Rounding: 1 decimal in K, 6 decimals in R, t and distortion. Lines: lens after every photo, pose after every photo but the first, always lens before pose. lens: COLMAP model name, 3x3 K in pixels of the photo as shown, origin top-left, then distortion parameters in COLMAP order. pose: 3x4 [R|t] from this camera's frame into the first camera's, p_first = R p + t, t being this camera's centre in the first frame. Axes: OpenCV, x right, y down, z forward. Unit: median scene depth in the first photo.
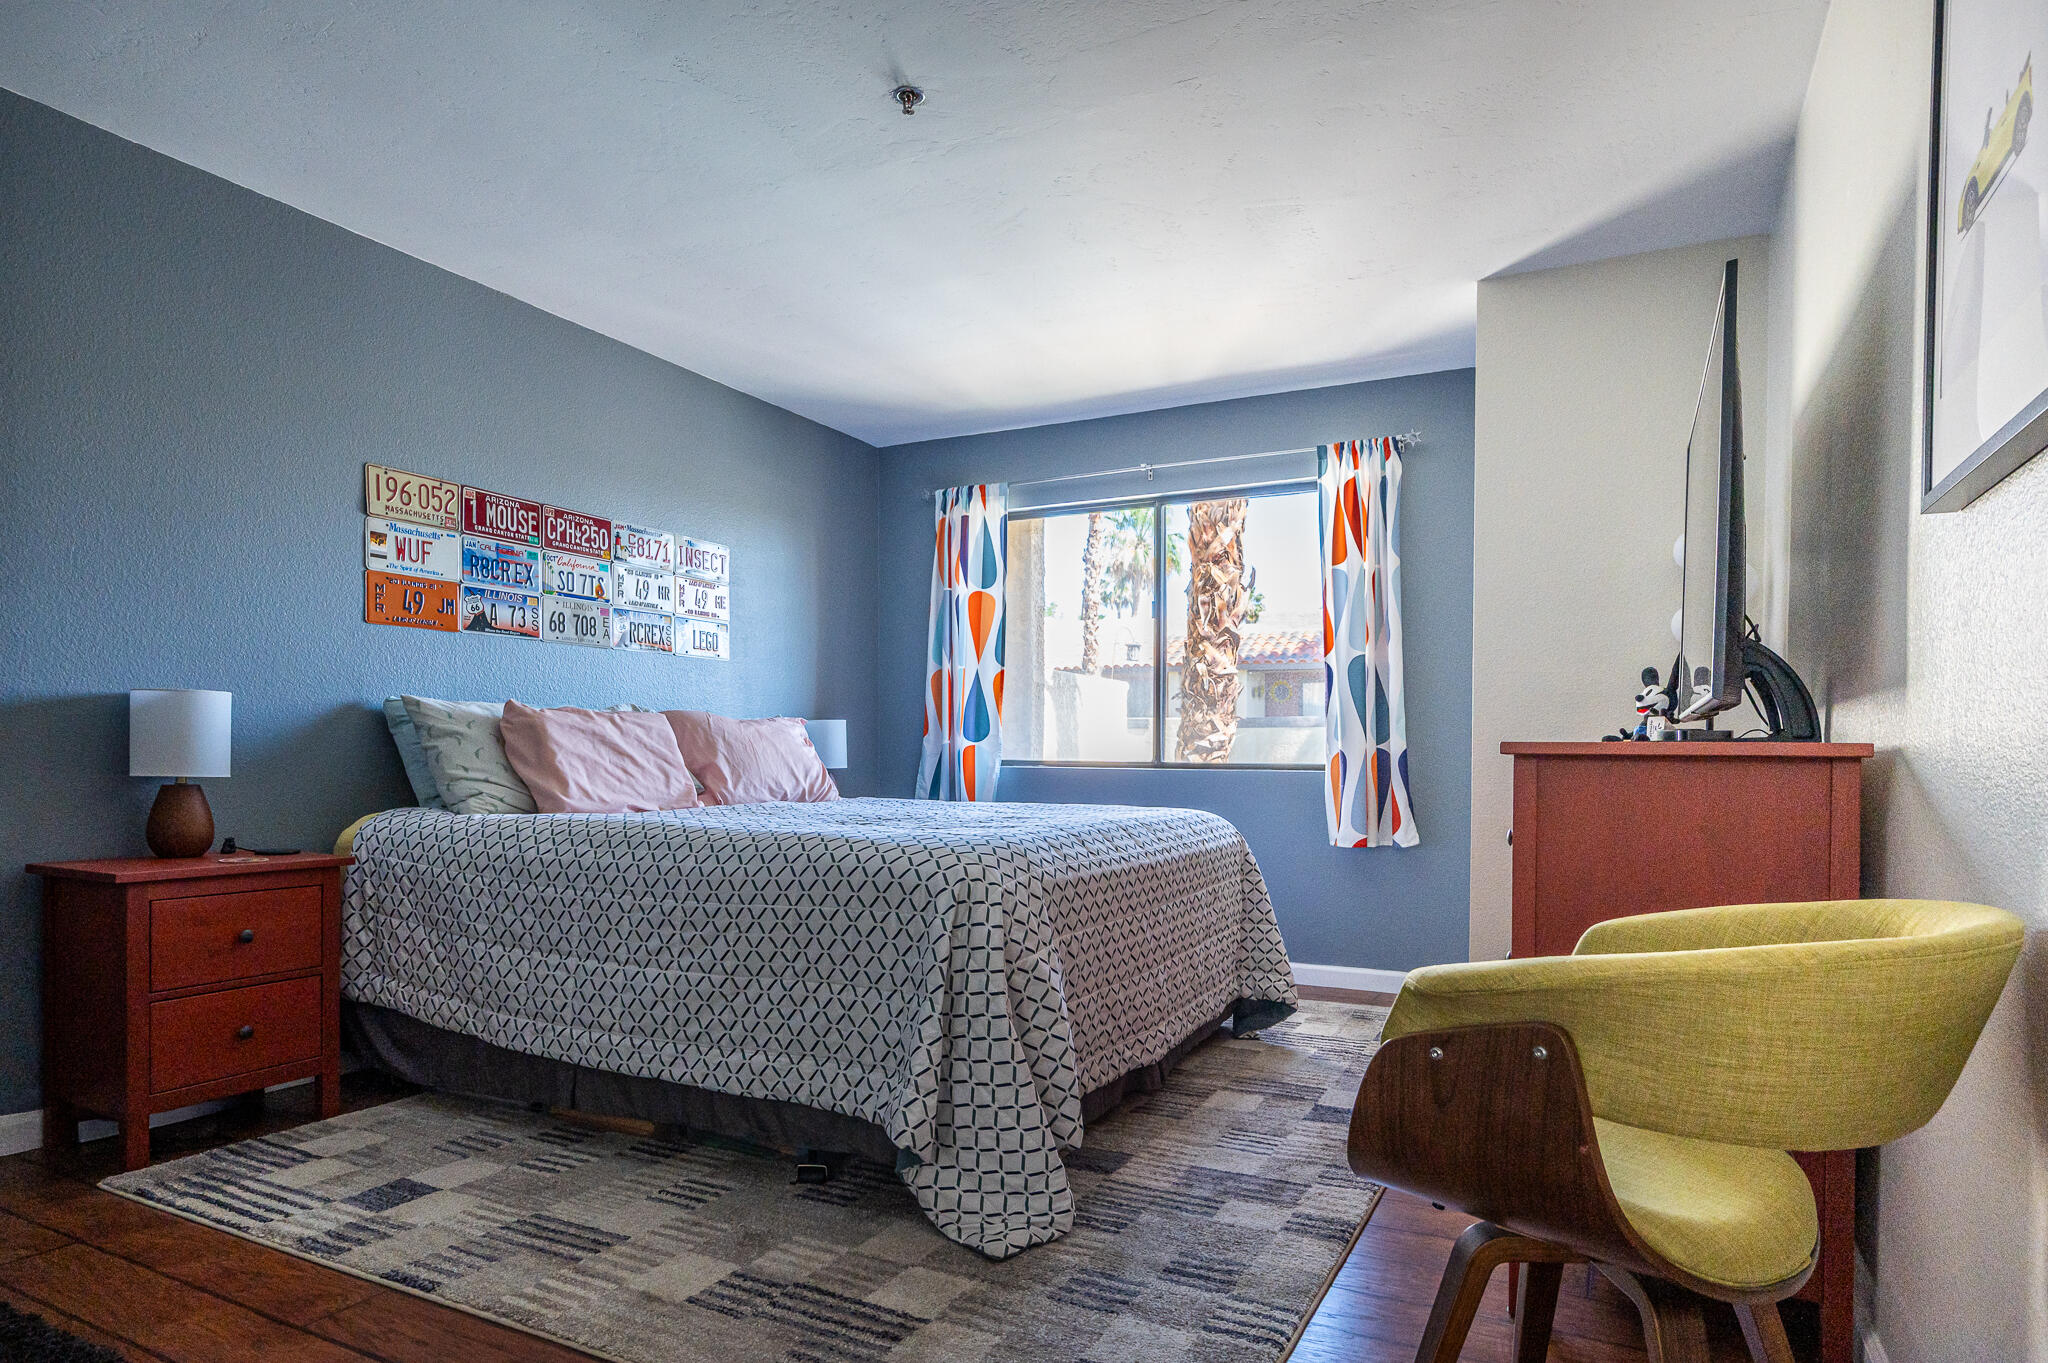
lens RADIAL K [[1152.0, 0, 1028.6], [0, 1152.0, 705.7], [0, 0, 1]] dist [-0.004431, -0.001478]
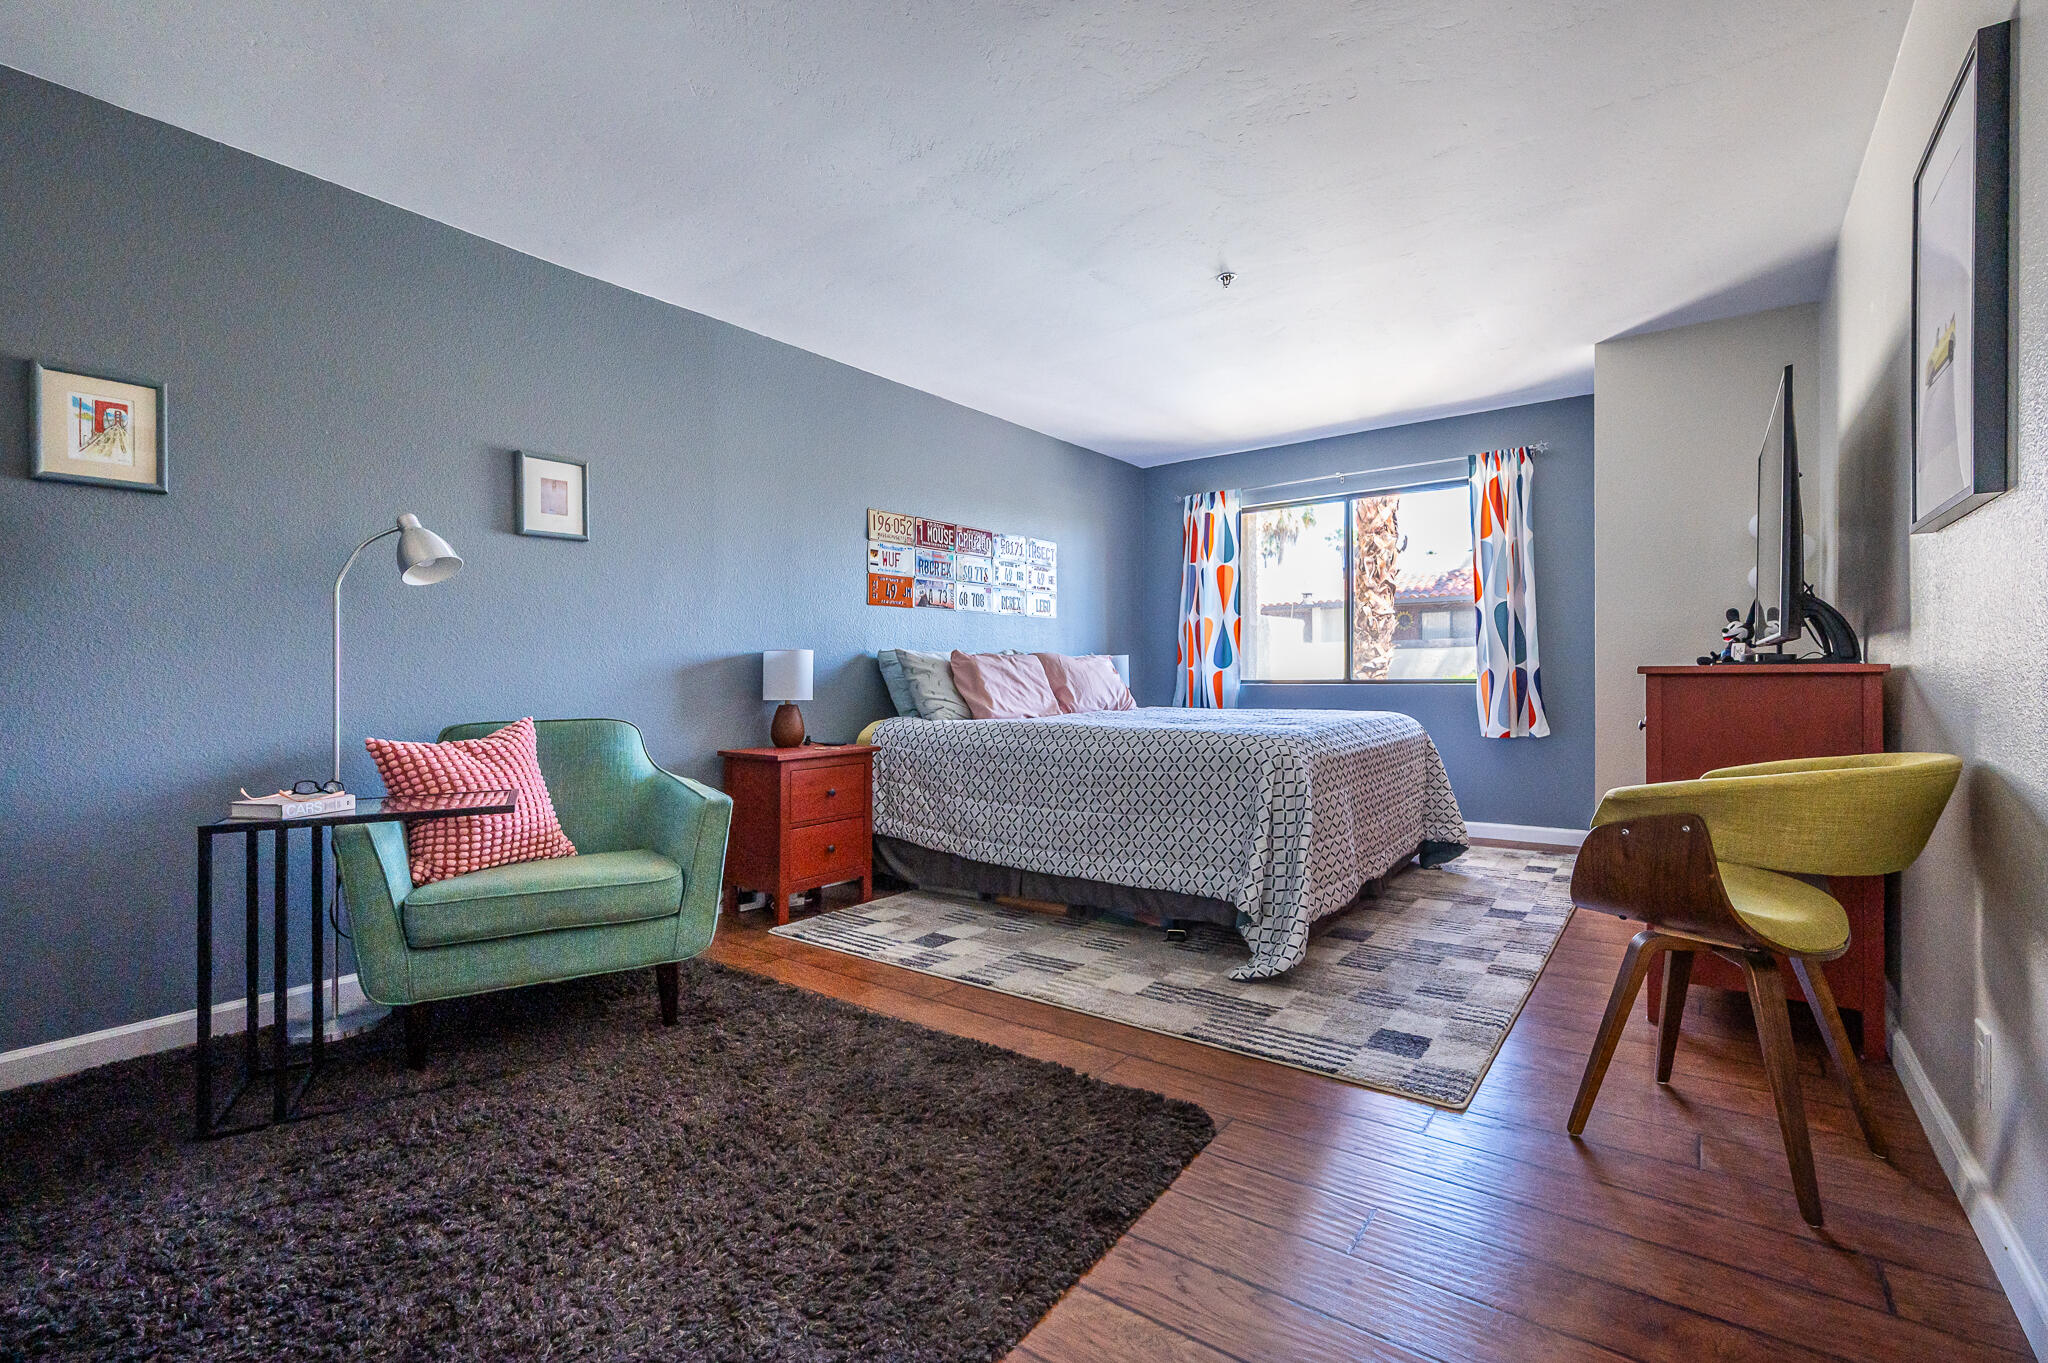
lens RADIAL K [[901.7, 0, 1038.5], [0, 901.7, 645.6], [0, 0, 1]] dist [-0.001505, -0.000569]
pose [[0.987747, -0.024536, -0.154123, -0.148636], [0.026131, 0.999624, 0.008337, -0.019680], [0.153860, -0.012263, 0.988016, -0.253663]]
